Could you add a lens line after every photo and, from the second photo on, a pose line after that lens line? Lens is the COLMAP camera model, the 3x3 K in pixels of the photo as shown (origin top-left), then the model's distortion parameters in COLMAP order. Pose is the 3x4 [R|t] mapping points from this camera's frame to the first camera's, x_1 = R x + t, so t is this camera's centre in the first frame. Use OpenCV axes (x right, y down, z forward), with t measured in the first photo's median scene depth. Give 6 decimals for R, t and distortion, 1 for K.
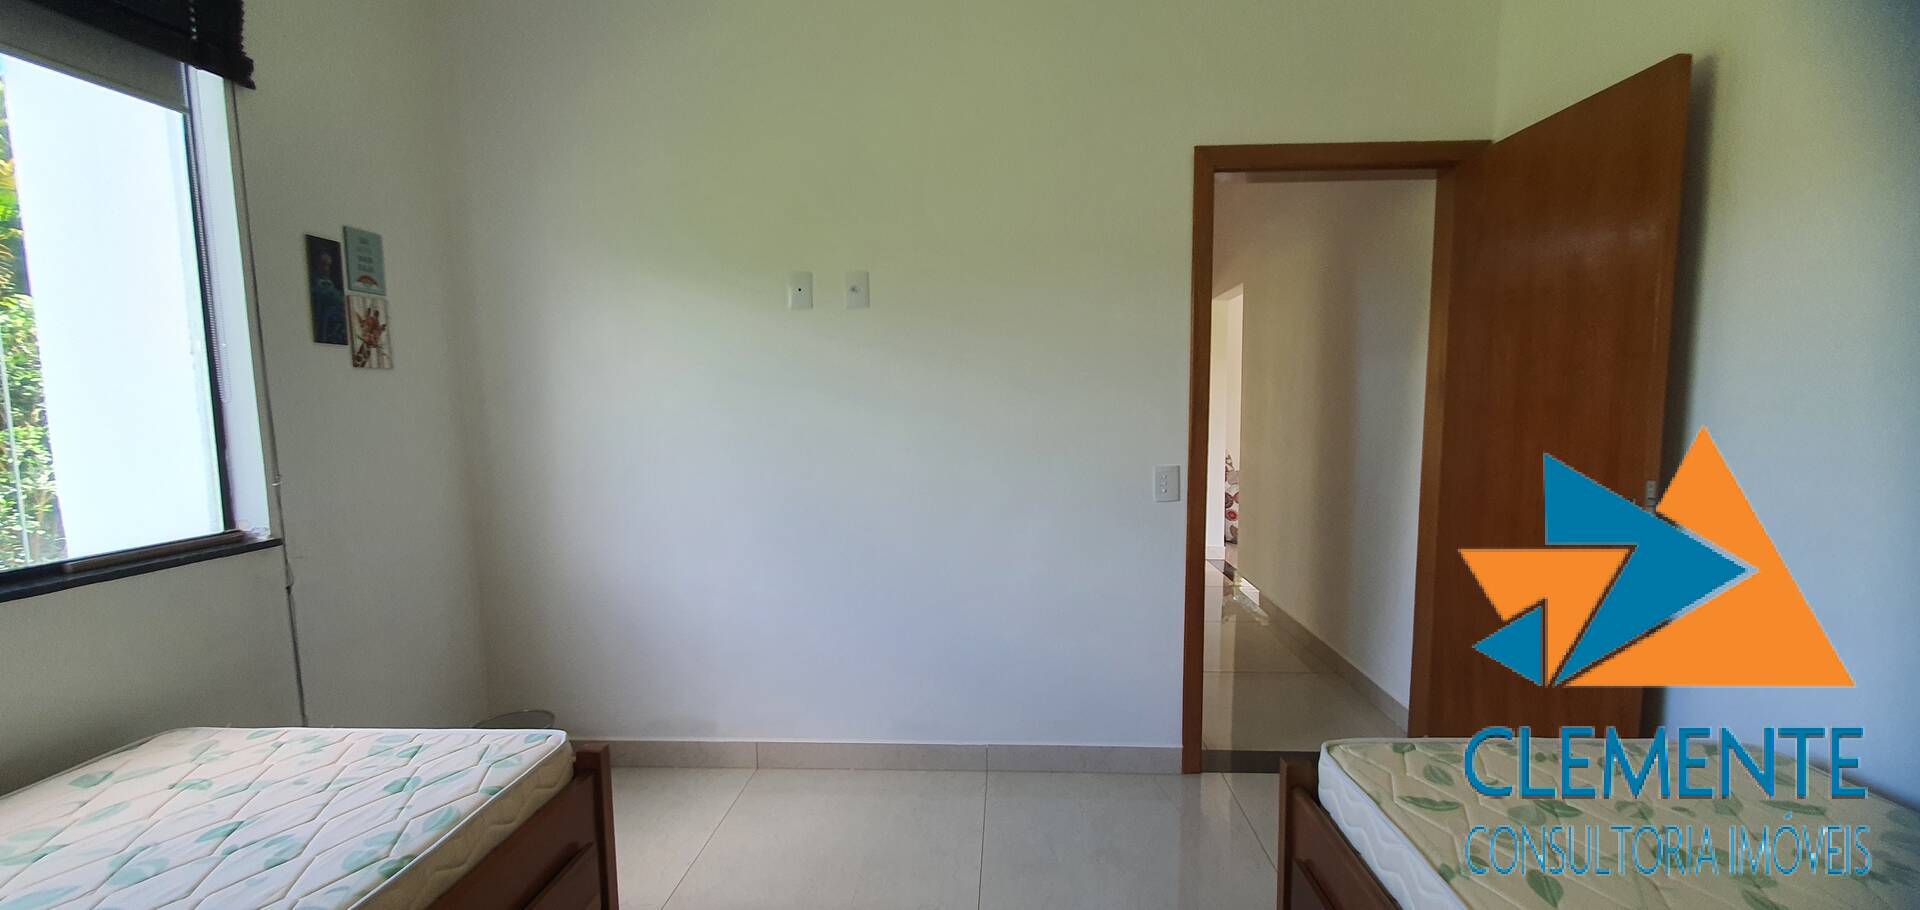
lens RADIAL K [[799.5, 0, 981.3], [0, 799.5, 480.8], [0, 0, 1]] dist [0.000162, 0.000073]
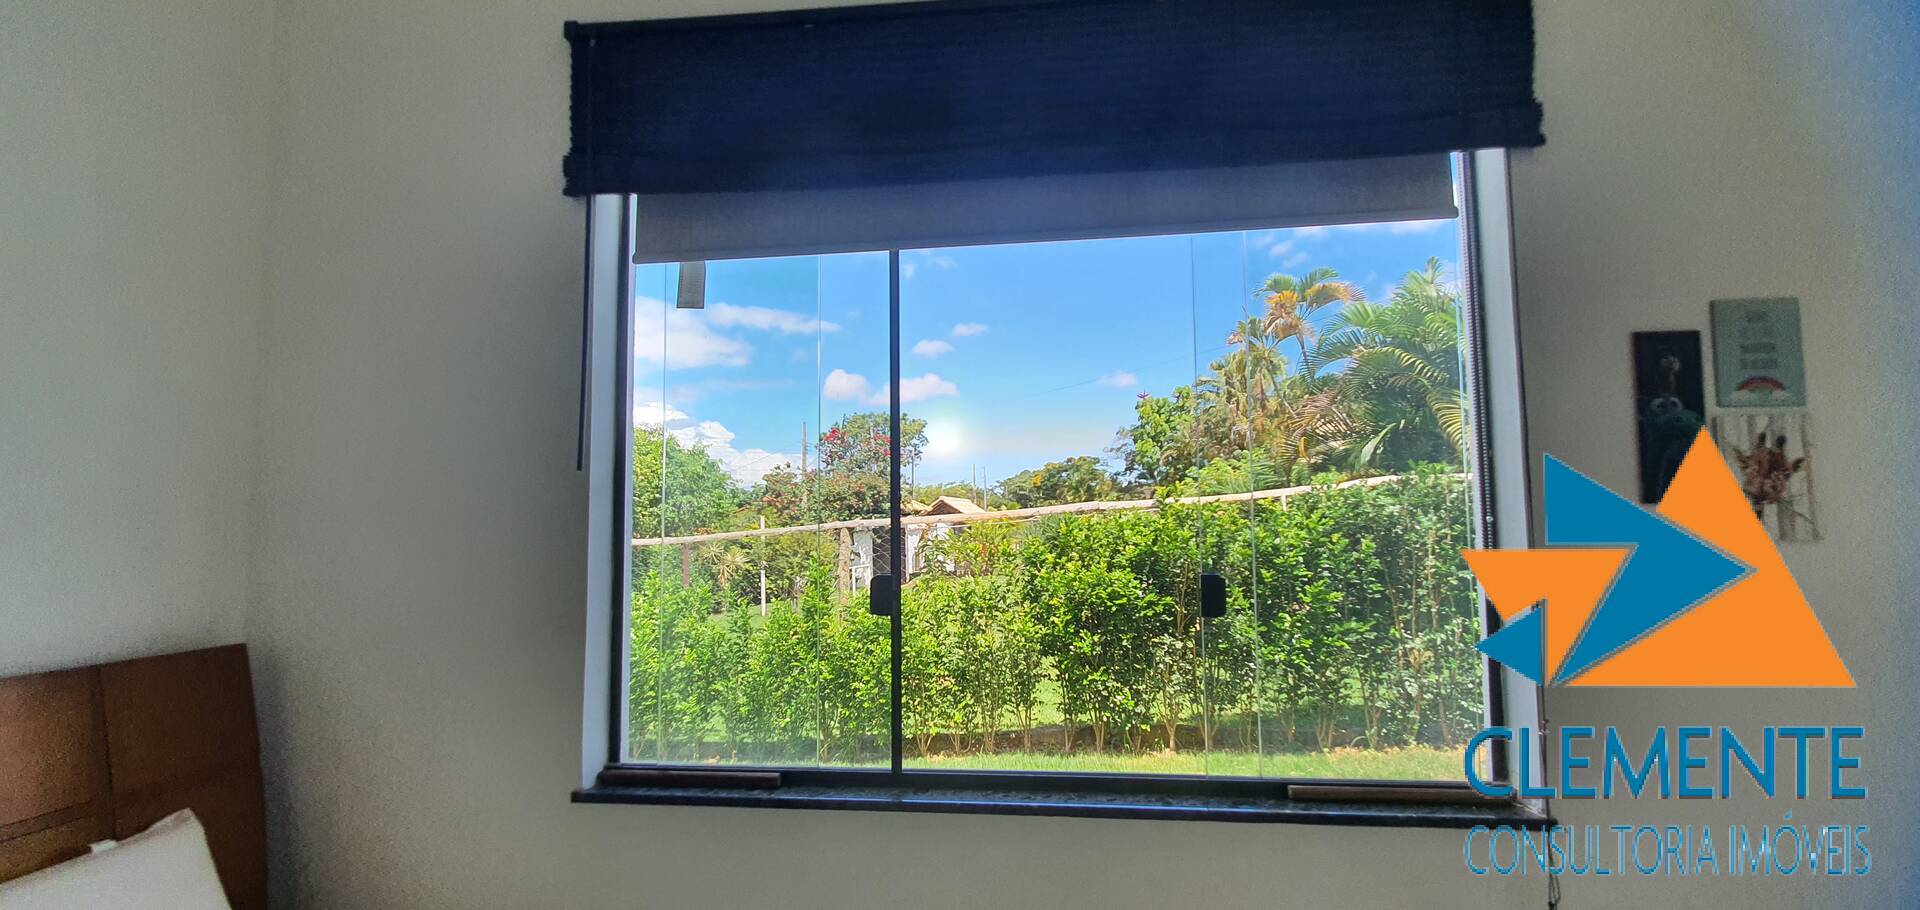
lens RADIAL K [[760.2, 0, 968.5], [0, 760.2, 477.0], [0, 0, 1]] dist [-0.002251, 0.000088]
pose [[-0.073590, -0.054184, -0.995816, -0.211278], [-0.094335, 0.994424, -0.047137, -0.113169], [0.992817, 0.090472, -0.078291, 0.515800]]
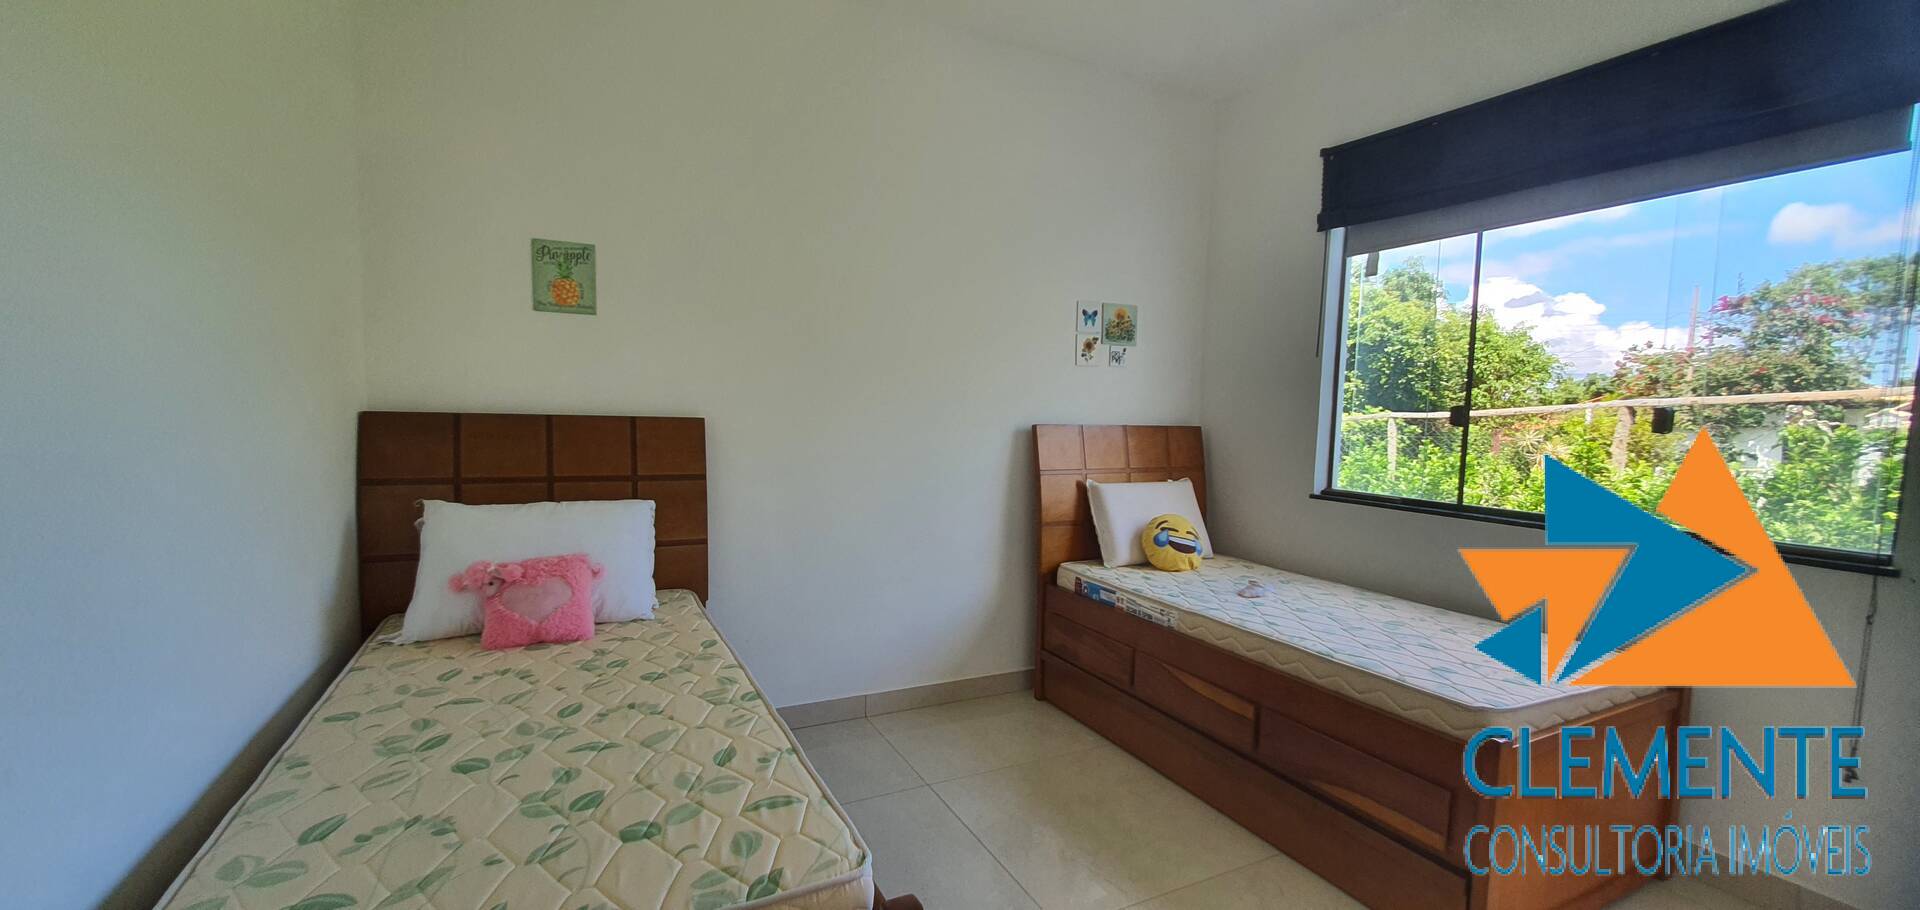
lens RADIAL K [[767.0, 0, 971.9], [0, 767.0, 473.0], [0, 0, 1]] dist [-0.000352, 0.000172]
pose [[-0.873137, 0.027679, -0.486688, 0.481810], [-0.068525, 0.981504, 0.178755, -0.117660], [0.482634, 0.189428, -0.855091, 1.121186]]
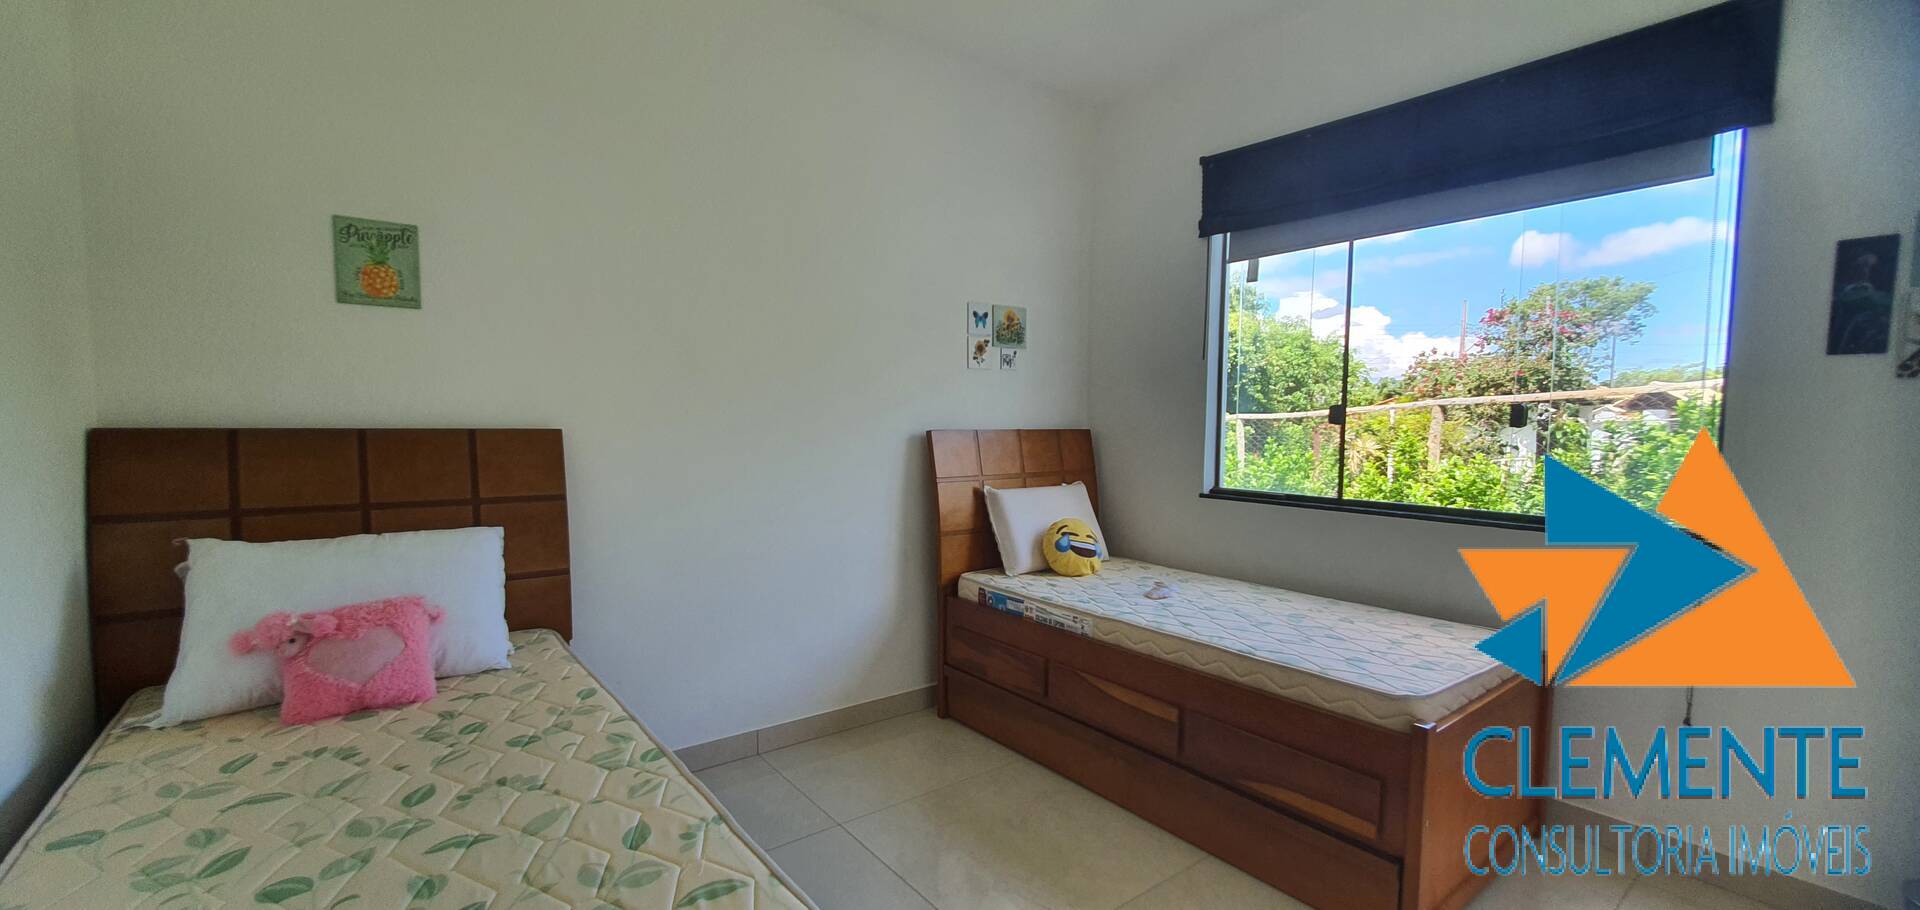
lens RADIAL K [[767.0, 0, 971.9], [0, 767.0, 473.0], [0, 0, 1]] dist [-0.000352, 0.000172]
pose [[-0.764692, 0.046752, -0.642698, 0.509114], [-0.070876, 0.985211, 0.155997, -0.101544], [0.640487, 0.164841, -0.750069, 1.018194]]
